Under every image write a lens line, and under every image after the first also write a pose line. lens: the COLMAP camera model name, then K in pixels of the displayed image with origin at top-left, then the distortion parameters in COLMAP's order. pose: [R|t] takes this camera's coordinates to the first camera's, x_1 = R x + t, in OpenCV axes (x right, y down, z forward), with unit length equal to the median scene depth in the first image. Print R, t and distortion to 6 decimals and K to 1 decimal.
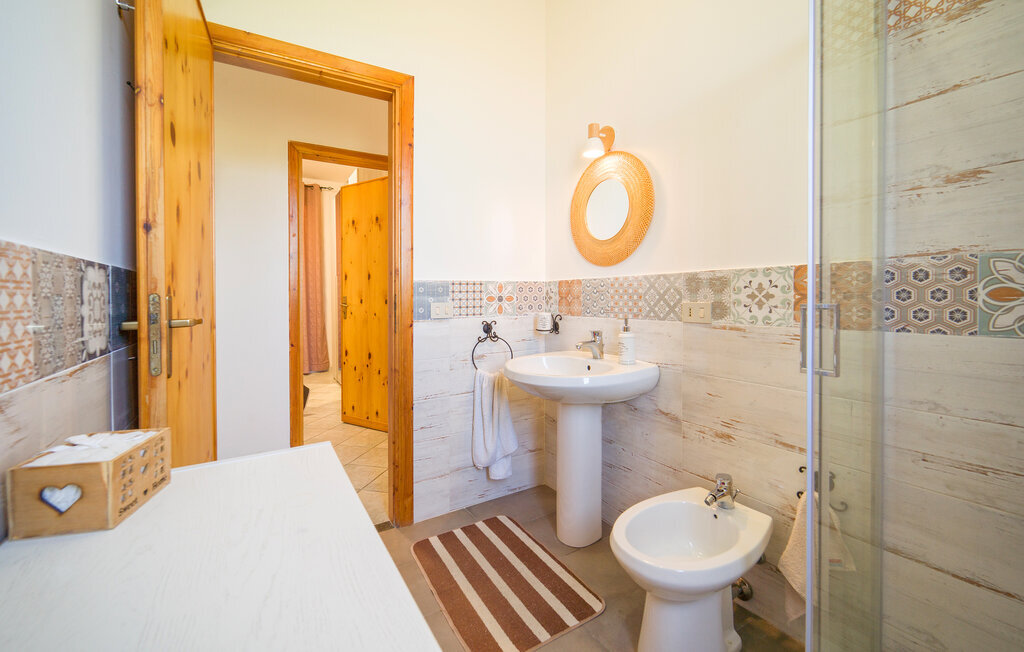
lens RADIAL K [[421.9, 0, 503.7], [0, 421.9, 303.6], [0, 0, 1]] dist [-0.002337, -0.000279]
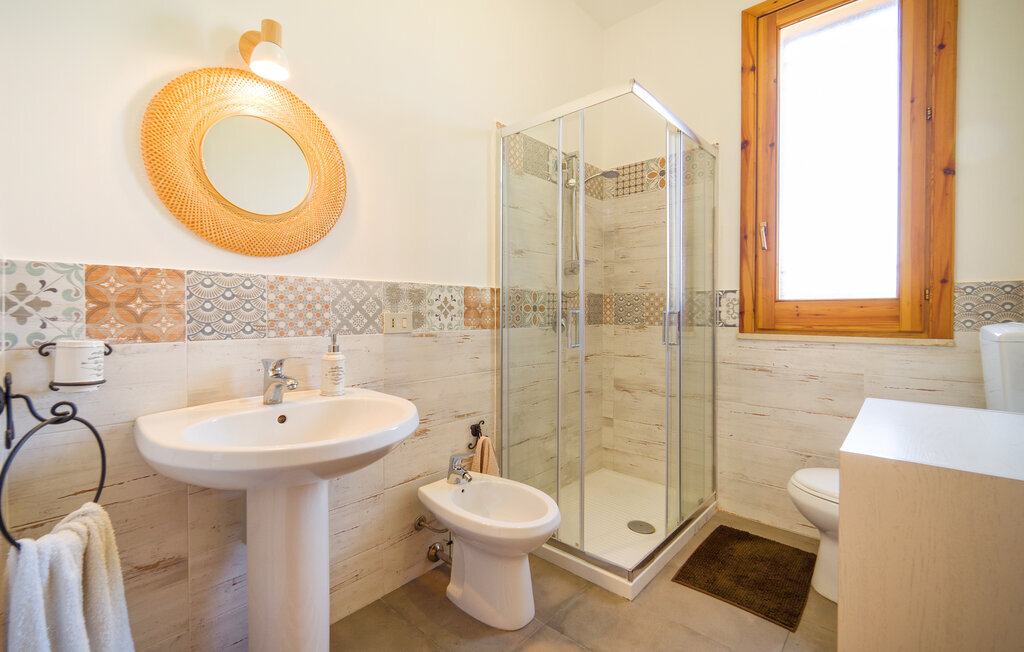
lens RADIAL K [[440.6, 0, 511.9], [0, 440.6, 312.3], [0, 0, 1]] dist [0.000562, 0.000011]
pose [[-0.301090, -0.004256, 0.953586, -0.586840], [0.005302, 0.999967, 0.006138, -0.008558], [-0.953581, 0.006904, -0.301057, 0.996282]]
